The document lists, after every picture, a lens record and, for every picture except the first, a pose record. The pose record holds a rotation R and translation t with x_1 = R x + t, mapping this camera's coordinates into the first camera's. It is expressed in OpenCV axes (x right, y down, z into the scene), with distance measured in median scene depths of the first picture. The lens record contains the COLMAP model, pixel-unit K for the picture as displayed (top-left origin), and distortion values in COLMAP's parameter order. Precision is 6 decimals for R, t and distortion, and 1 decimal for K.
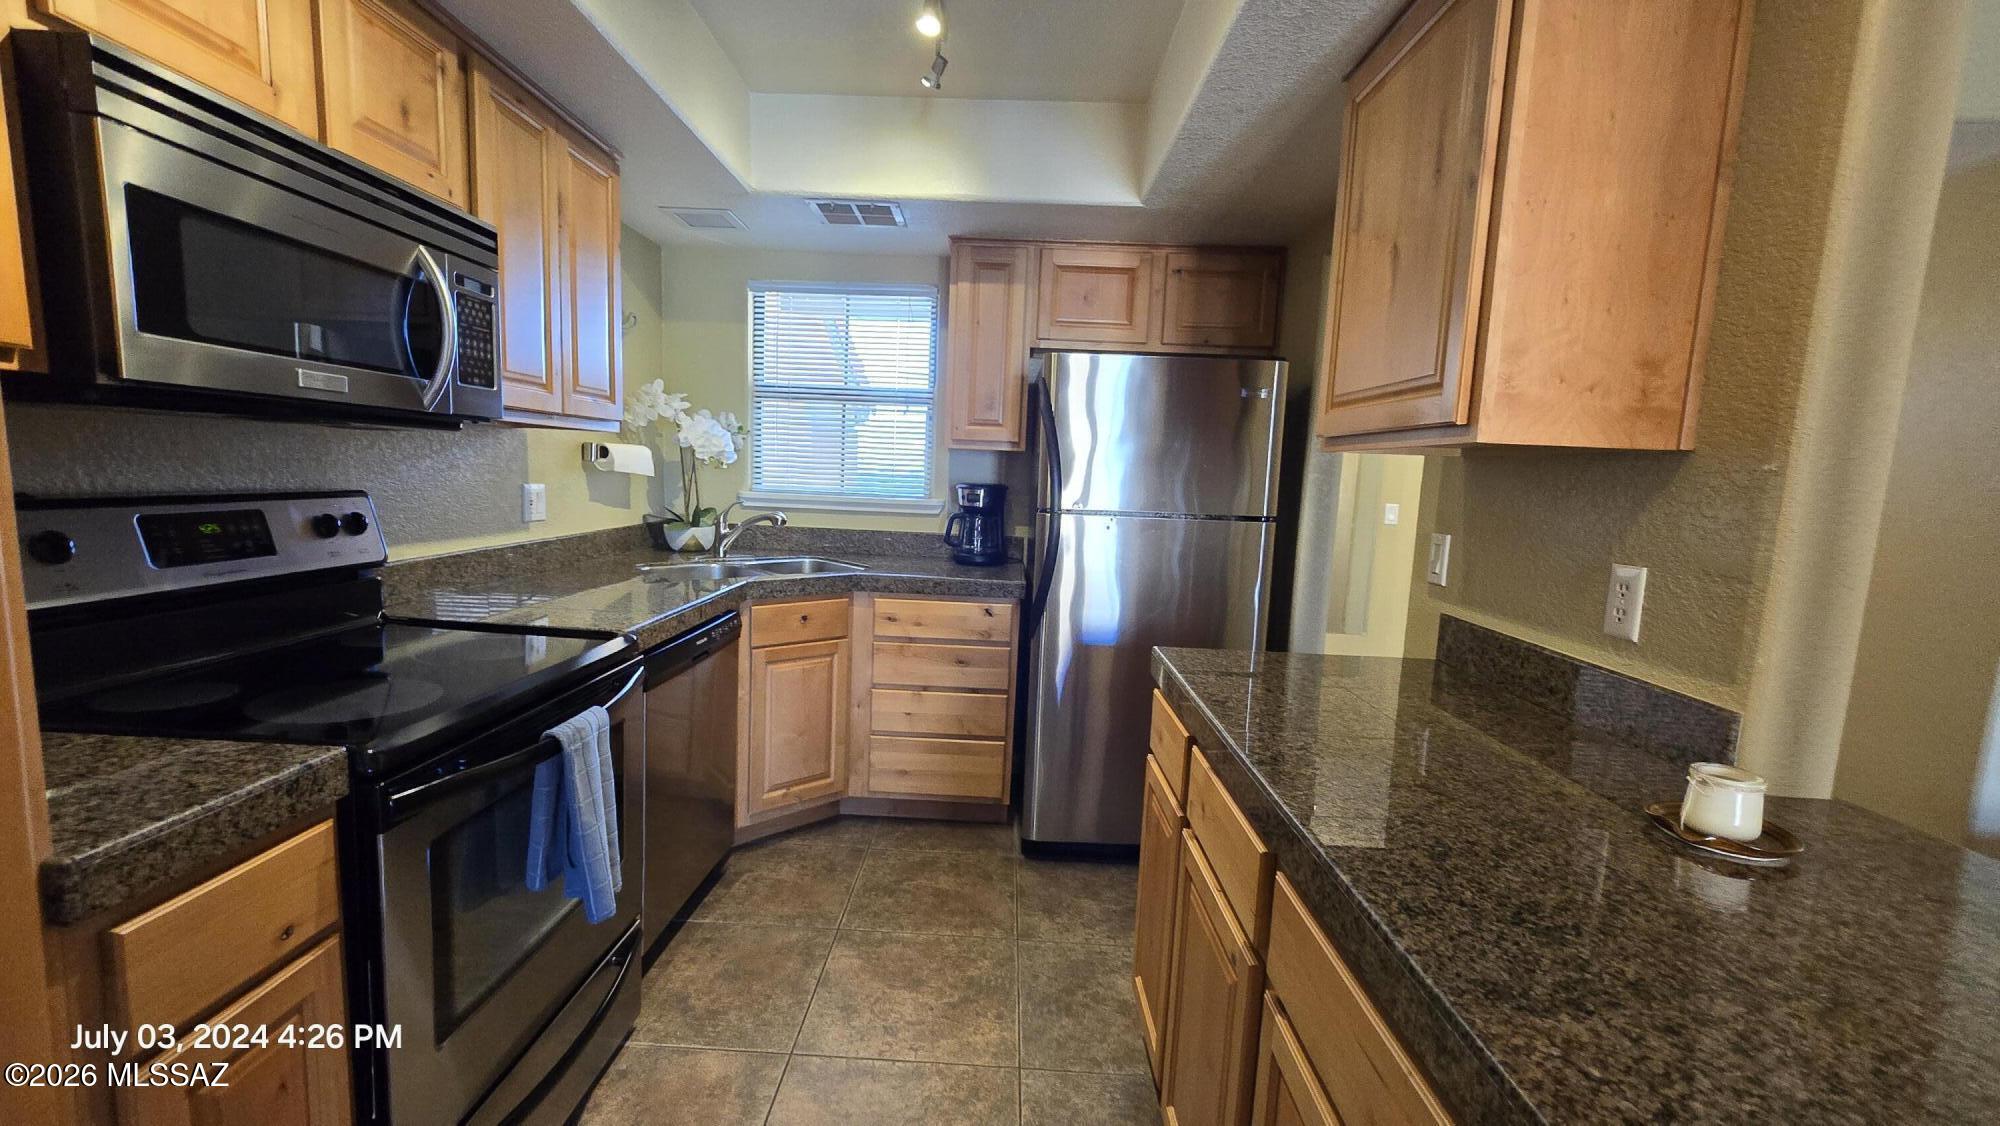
lens RADIAL K [[826.3, 0, 982.9], [0, 826.3, 571.7], [0, 0, 1]] dist [-0.000994, 0.000123]
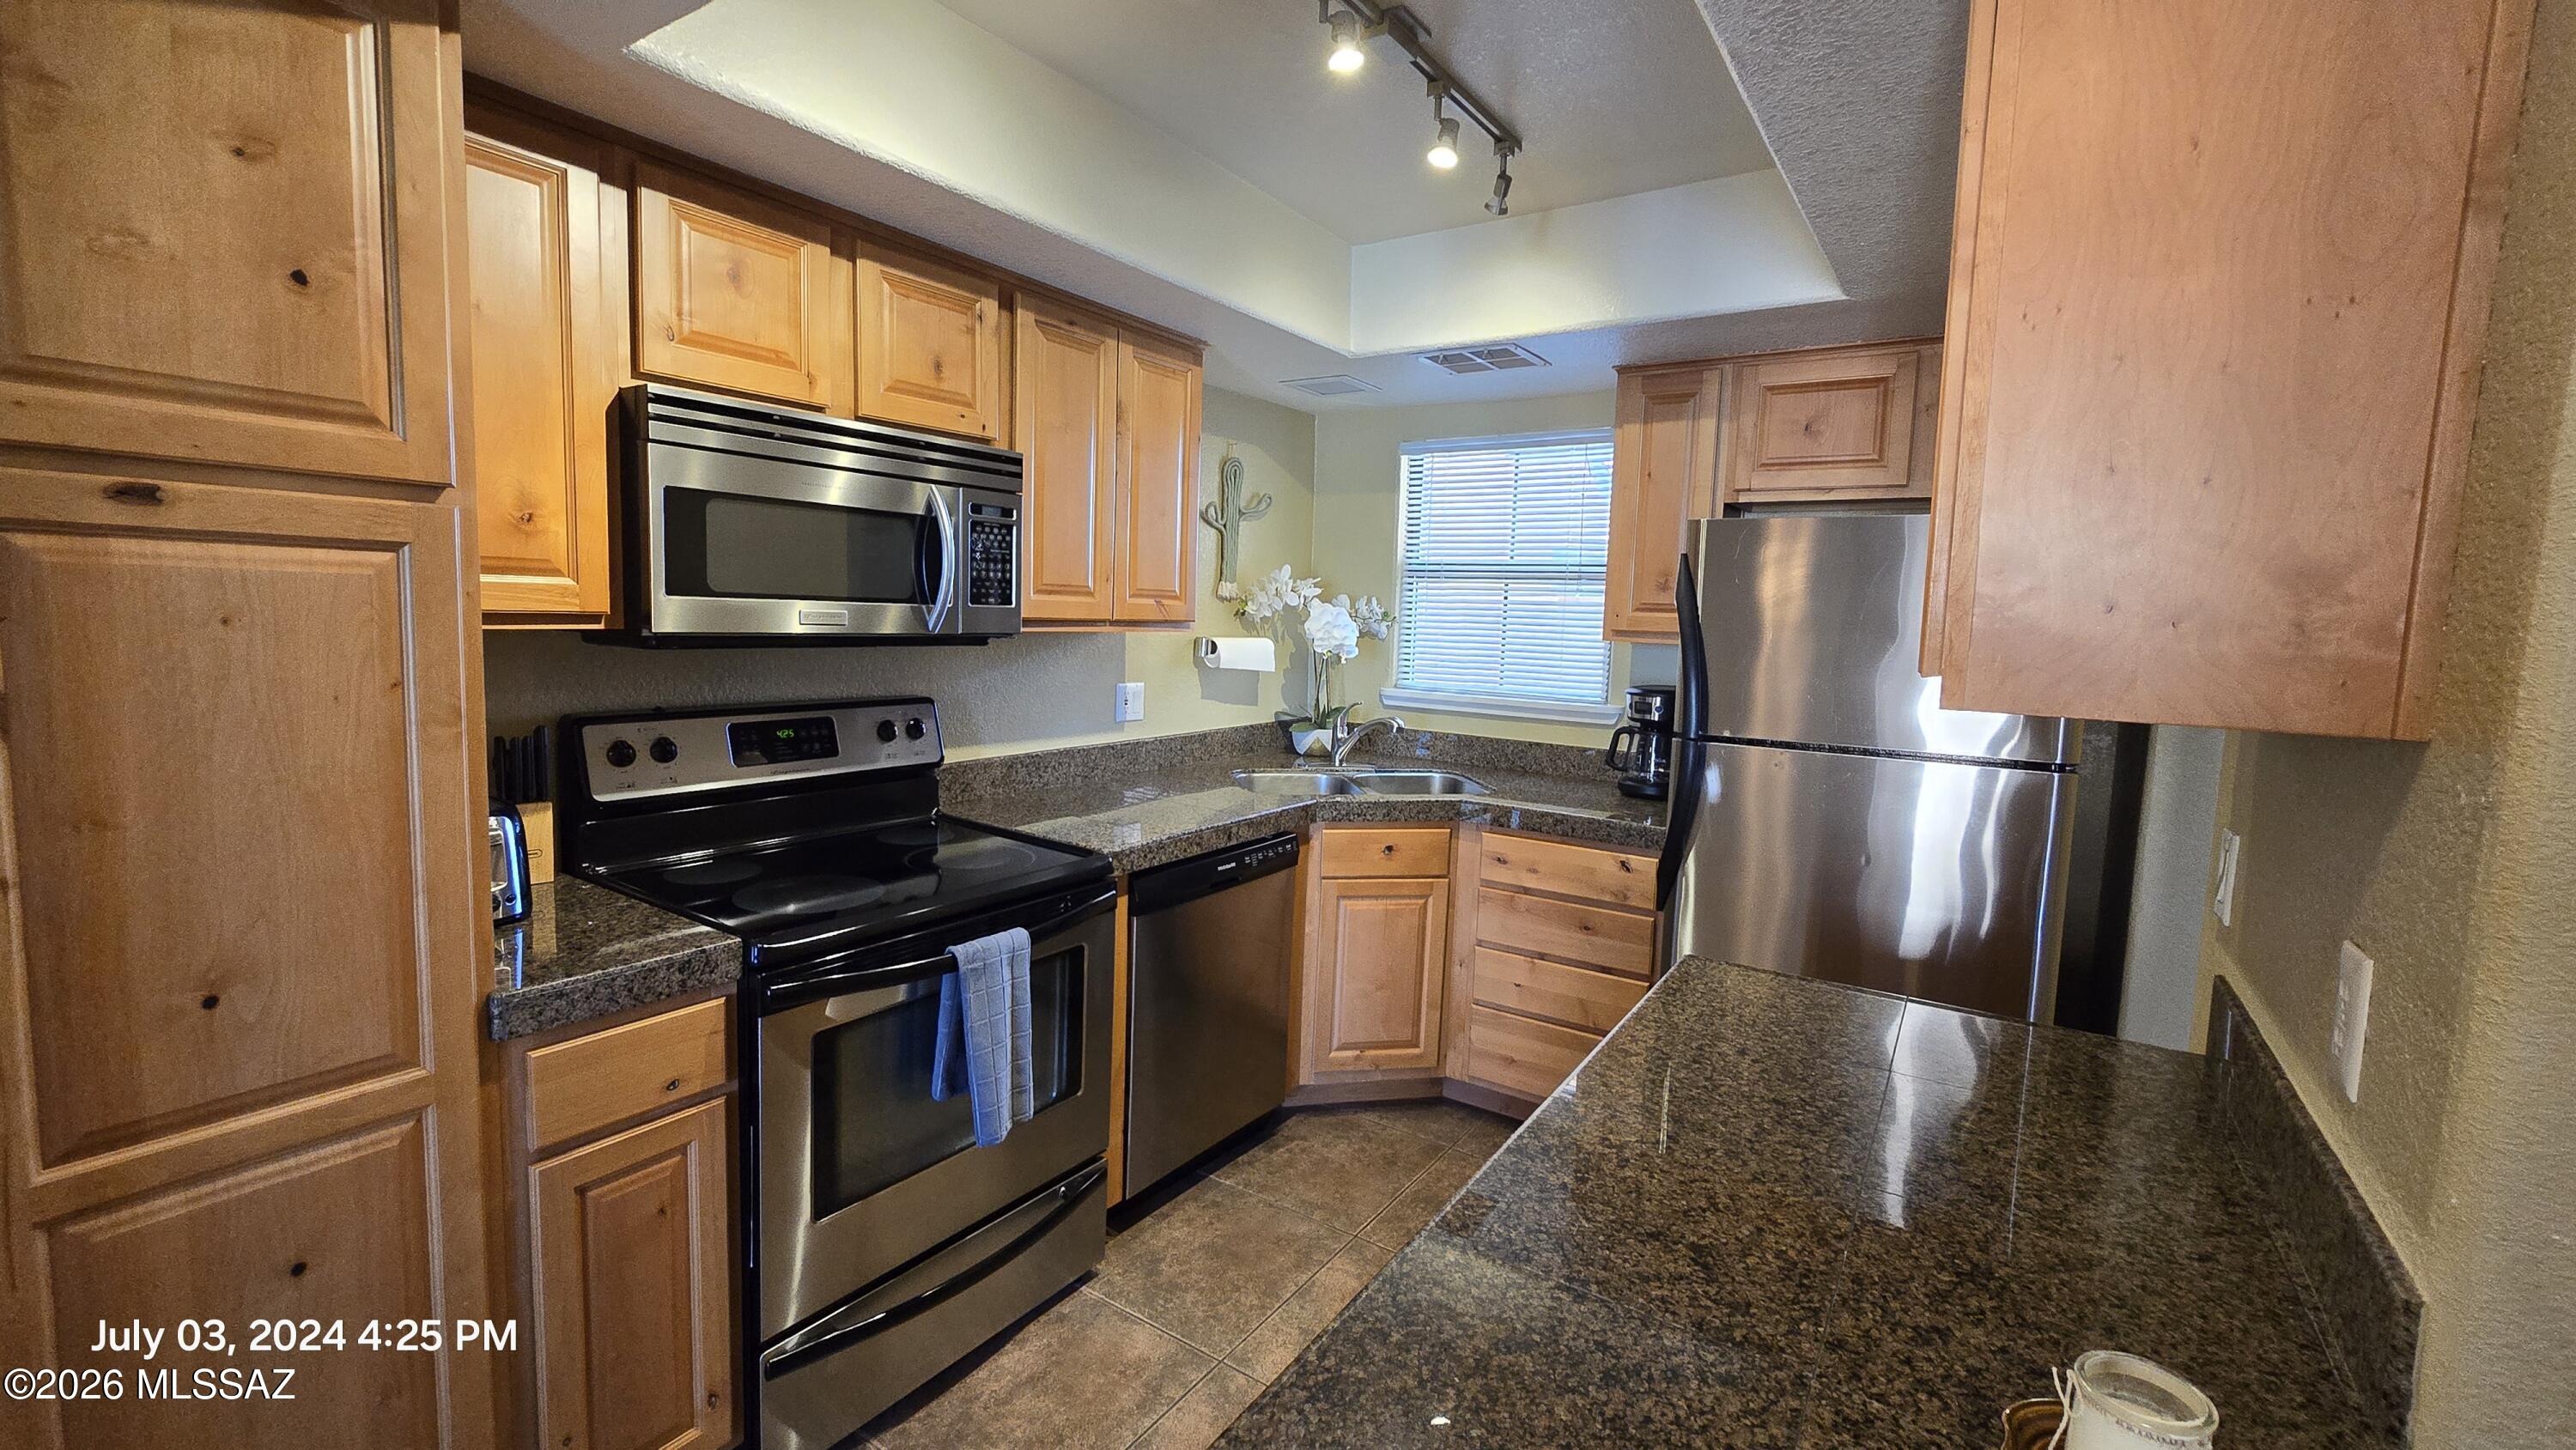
lens RADIAL K [[1052.5, 0, 1300.9], [0, 1052.5, 706.6], [0, 0, 1]] dist [0.000280, -0.000232]
pose [[0.852242, 0.035794, -0.521922, 0.267974], [-0.063537, 0.997353, -0.035350, -0.045280], [0.519275, 0.063288, 0.852261, 0.042383]]
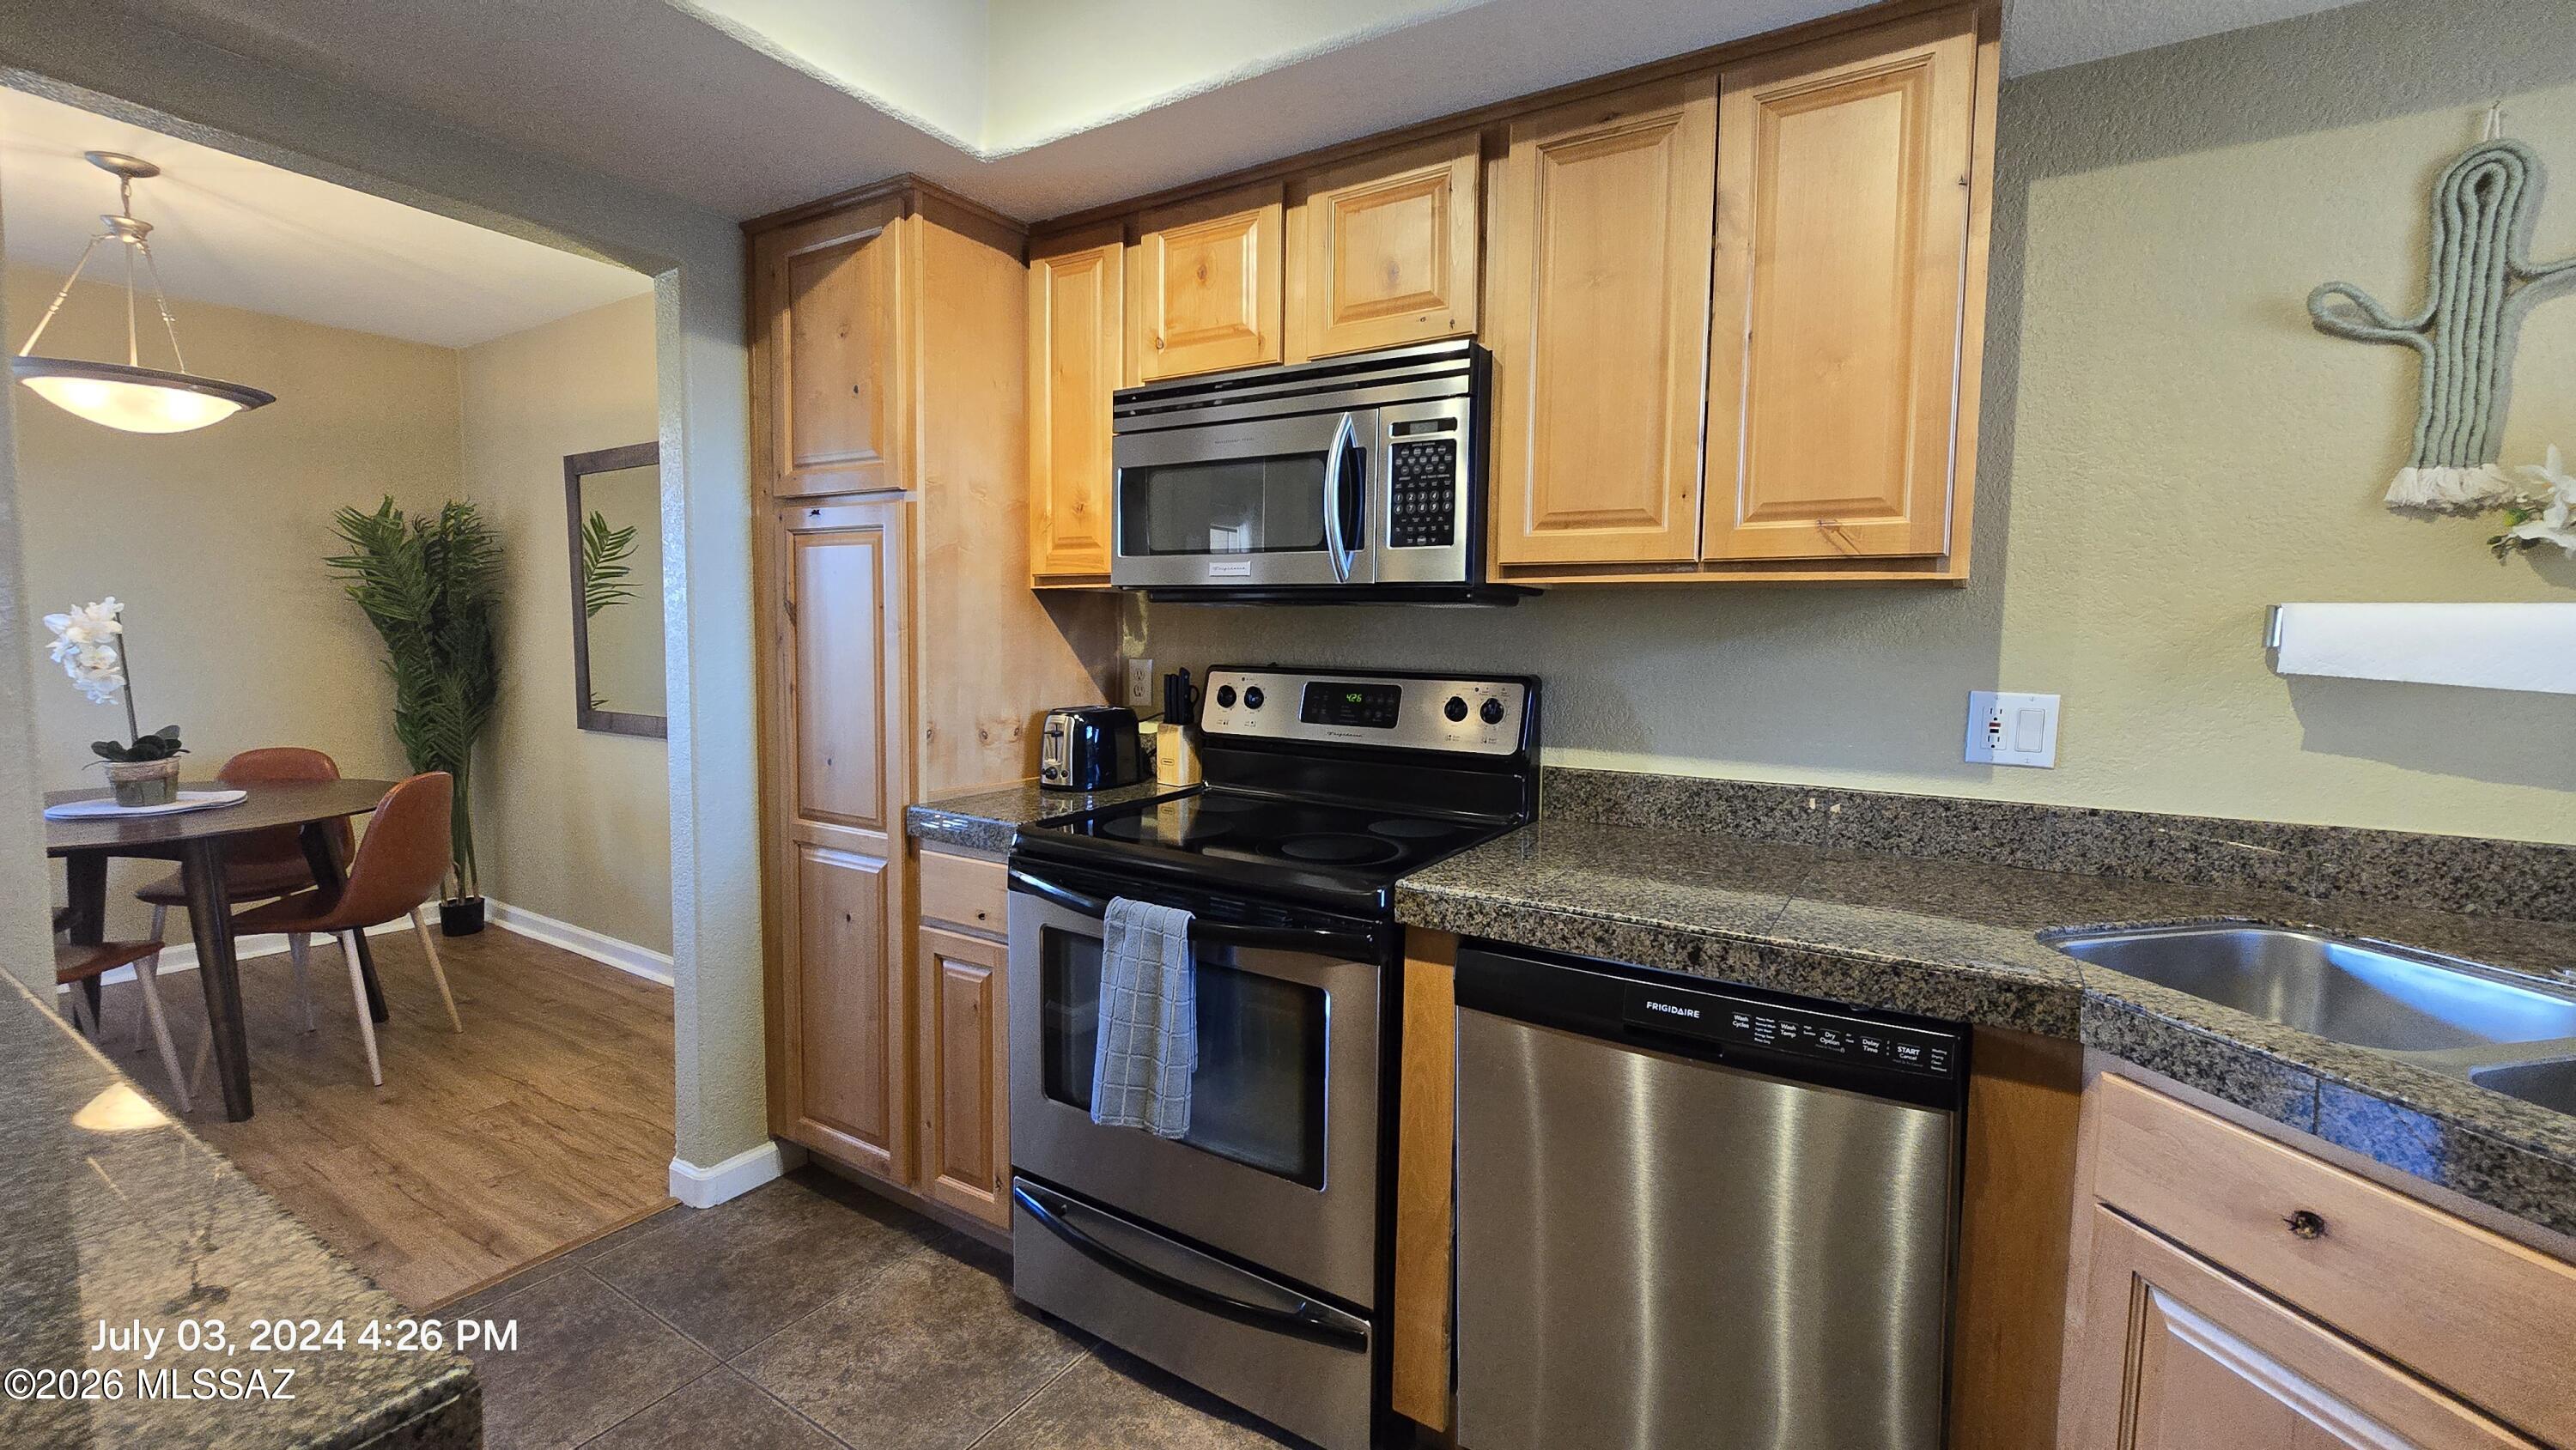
lens RADIAL K [[1052.5, 0, 1300.9], [0, 1052.5, 706.6], [0, 0, 1]] dist [0.000280, -0.000232]
pose [[-0.493008, 0.011128, -0.869954, 0.233211], [-0.143616, 0.985160, 0.093990, -0.092173], [0.858090, 0.171278, -0.484093, 0.897035]]
